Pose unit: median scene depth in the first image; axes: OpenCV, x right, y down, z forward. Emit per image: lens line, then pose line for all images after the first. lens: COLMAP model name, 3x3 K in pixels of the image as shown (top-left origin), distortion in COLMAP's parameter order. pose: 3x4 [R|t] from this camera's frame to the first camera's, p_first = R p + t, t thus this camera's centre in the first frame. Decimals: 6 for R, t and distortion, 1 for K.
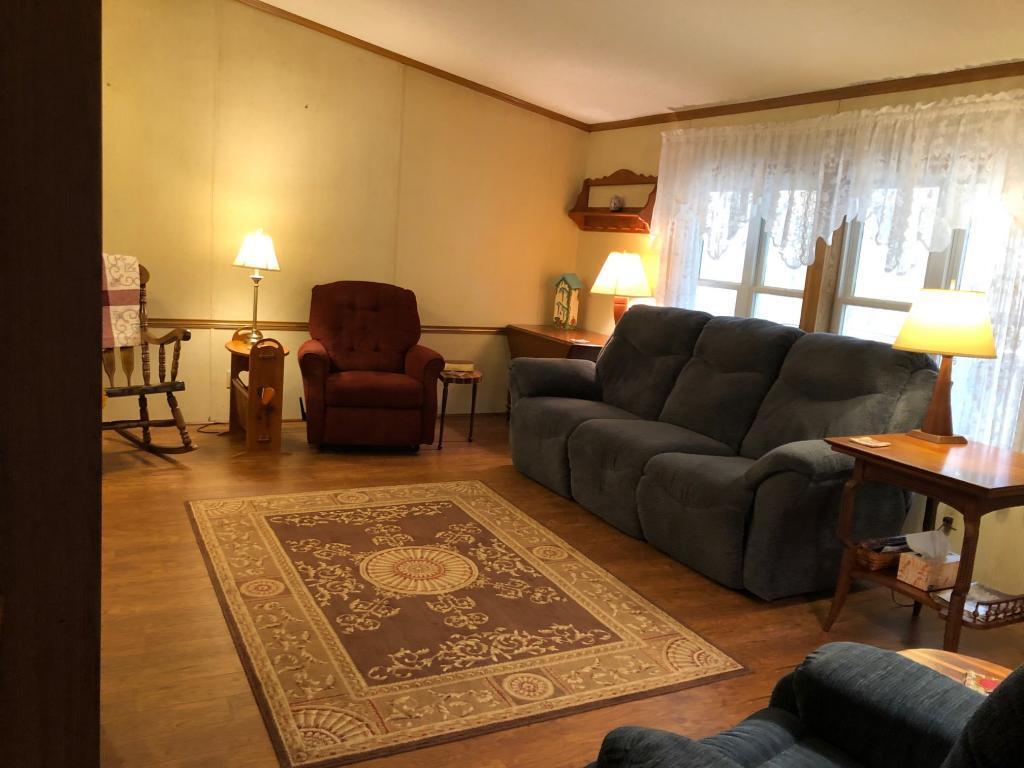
lens RADIAL K [[844.1, 0, 506.5], [0, 844.1, 384.4], [0, 0, 1]] dist [0.027769, -0.013938]
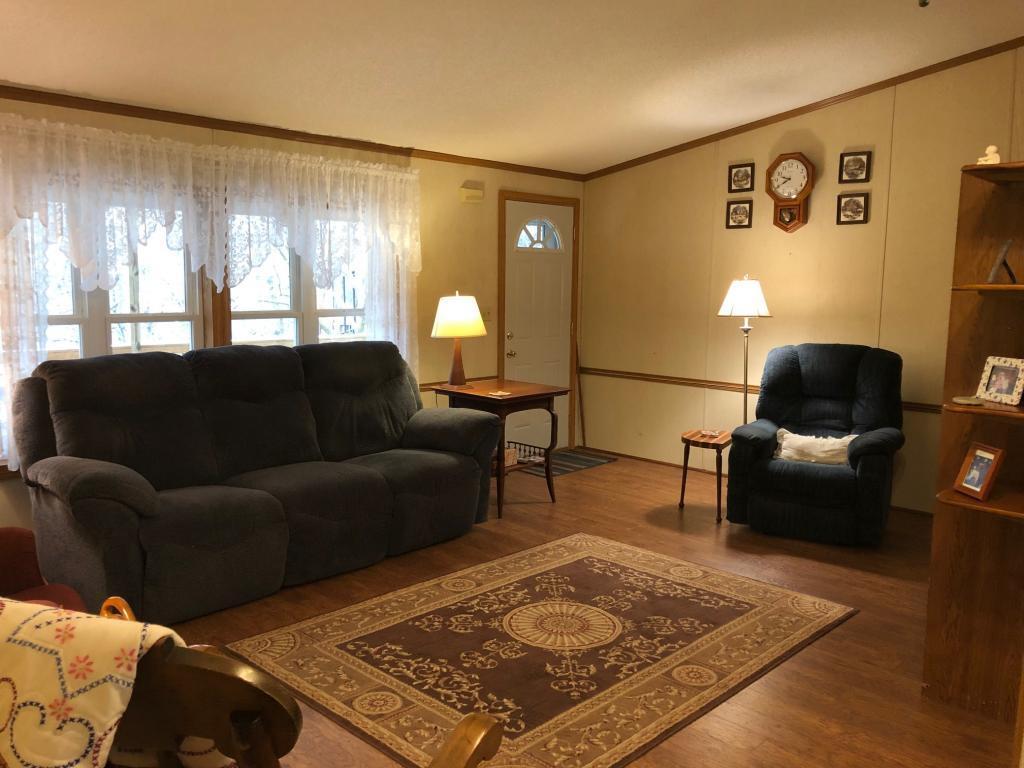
lens RADIAL K [[844.1, 0, 506.5], [0, 844.1, 384.4], [0, 0, 1]] dist [0.027769, -0.013938]
pose [[-0.307082, -0.211796, 0.927816, -0.931708], [0.133316, 0.955735, 0.262293, -0.320169], [-0.942299, 0.204238, -0.265253, 1.233166]]
